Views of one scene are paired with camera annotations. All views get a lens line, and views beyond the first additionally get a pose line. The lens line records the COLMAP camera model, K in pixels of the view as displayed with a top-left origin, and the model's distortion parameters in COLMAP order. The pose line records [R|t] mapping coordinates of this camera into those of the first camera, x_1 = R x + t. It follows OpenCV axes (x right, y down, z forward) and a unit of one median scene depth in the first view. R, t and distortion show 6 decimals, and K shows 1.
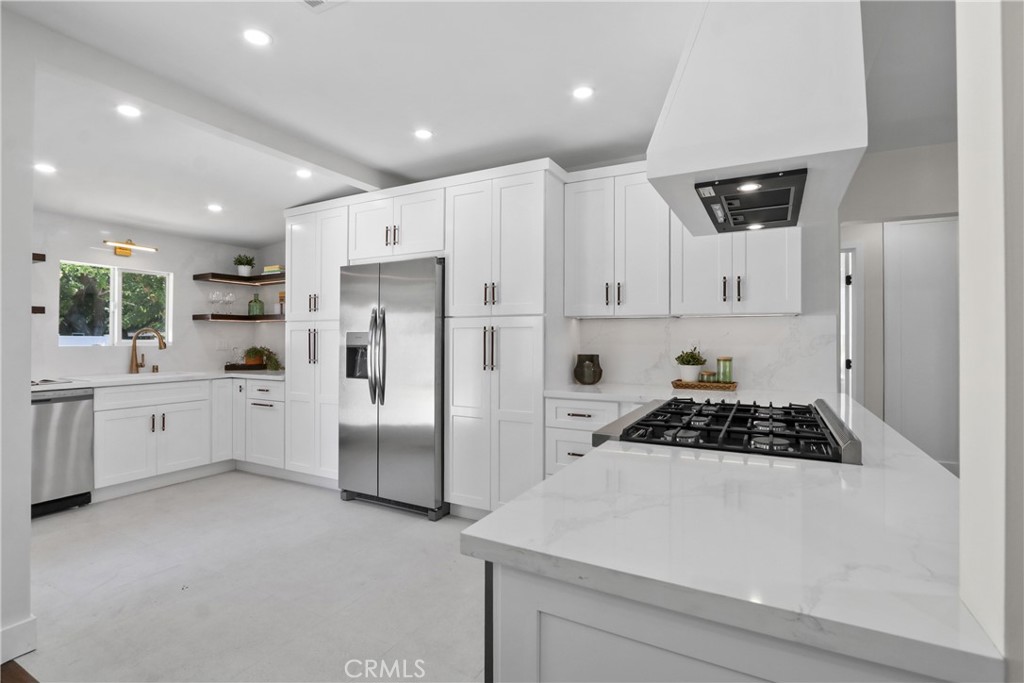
lens RADIAL K [[477.4, 0, 514.2], [0, 477.4, 334.7], [0, 0, 1]] dist [-0.021740, 0.006909]
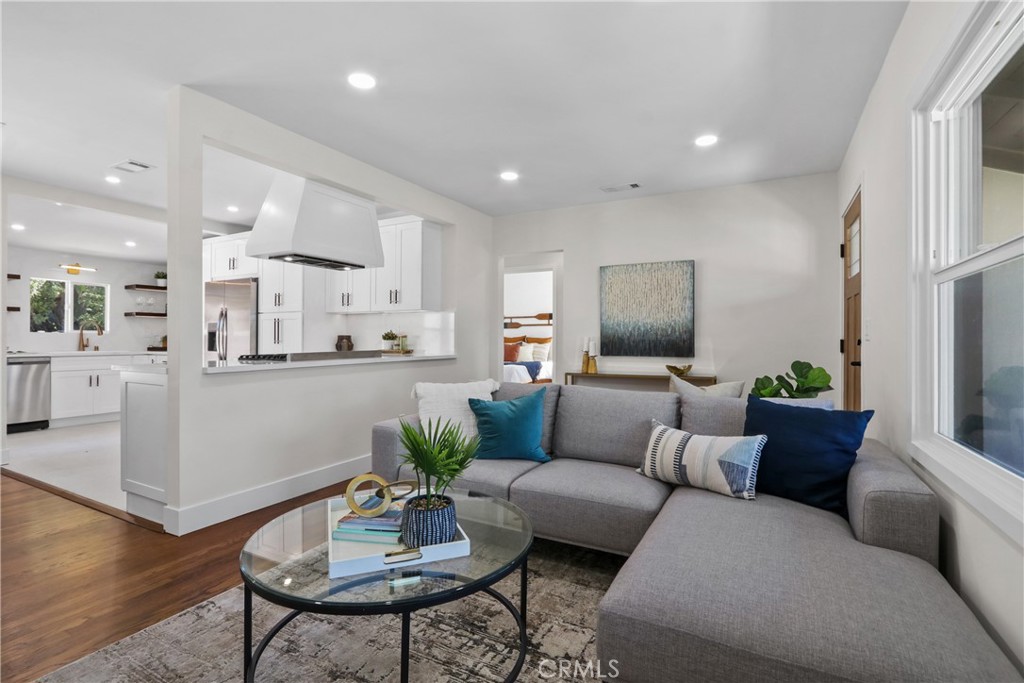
lens RADIAL K [[477.4, 0, 512.9], [0, 477.4, 336.2], [0, 0, 1]] dist [-0.021740, 0.006909]
pose [[0.999986, -0.001300, 0.005152, 0.699992], [0.001288, 0.999996, 0.002471, 0.038961], [-0.005155, -0.002464, 0.999984, -0.636552]]
